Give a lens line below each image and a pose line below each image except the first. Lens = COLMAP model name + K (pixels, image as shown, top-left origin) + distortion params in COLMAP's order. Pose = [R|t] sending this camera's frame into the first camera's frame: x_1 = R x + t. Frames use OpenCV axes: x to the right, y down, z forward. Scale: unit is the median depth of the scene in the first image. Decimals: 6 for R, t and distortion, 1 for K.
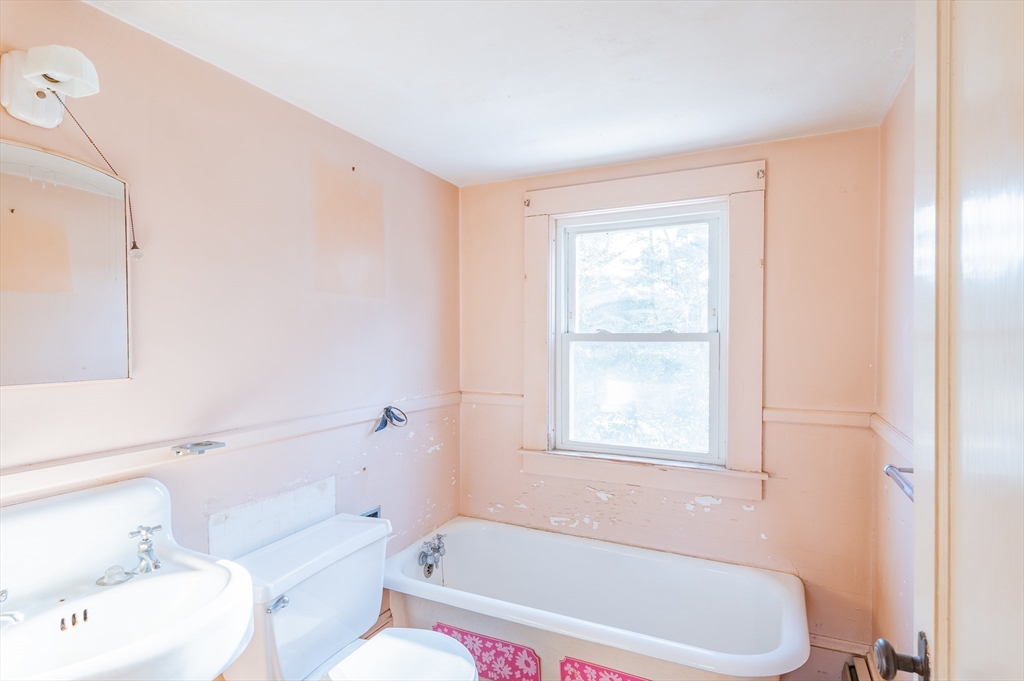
lens RADIAL K [[531.3, 0, 512.0], [0, 531.3, 340.5], [0, 0, 1]] dist [0.002832, -0.016149]
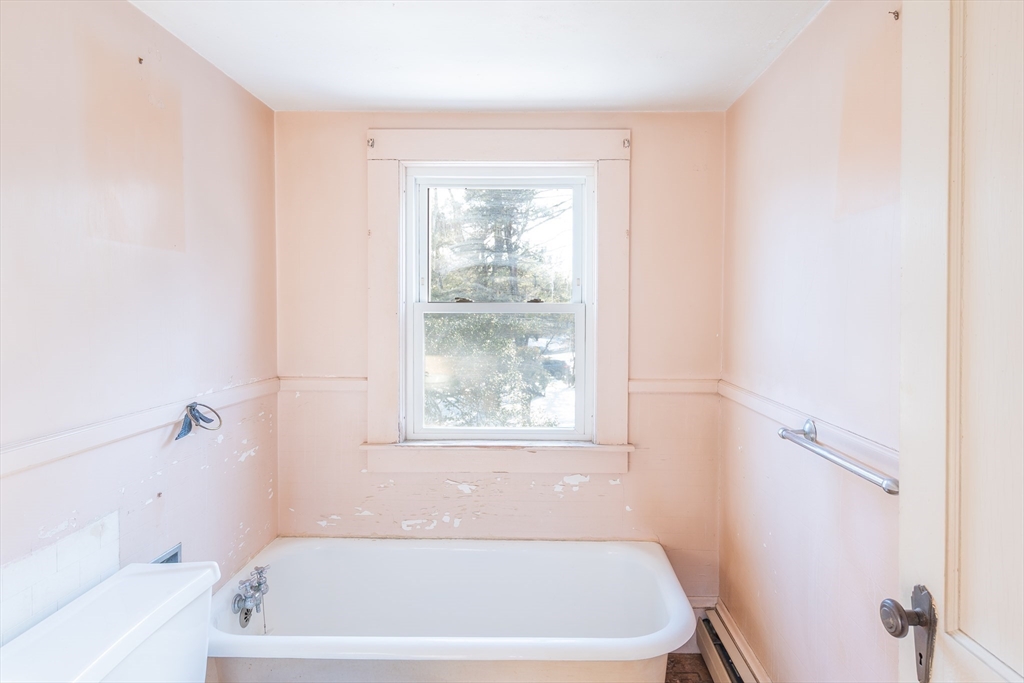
lens RADIAL K [[578.9, 0, 514.1], [0, 578.9, 316.7], [0, 0, 1]] dist [-0.001246, -0.003299]
pose [[0.900902, -0.001788, 0.434018, -0.173012], [-0.002444, 0.999955, 0.009193, -0.000066], [-0.434015, -0.009343, 0.900857, 0.107320]]
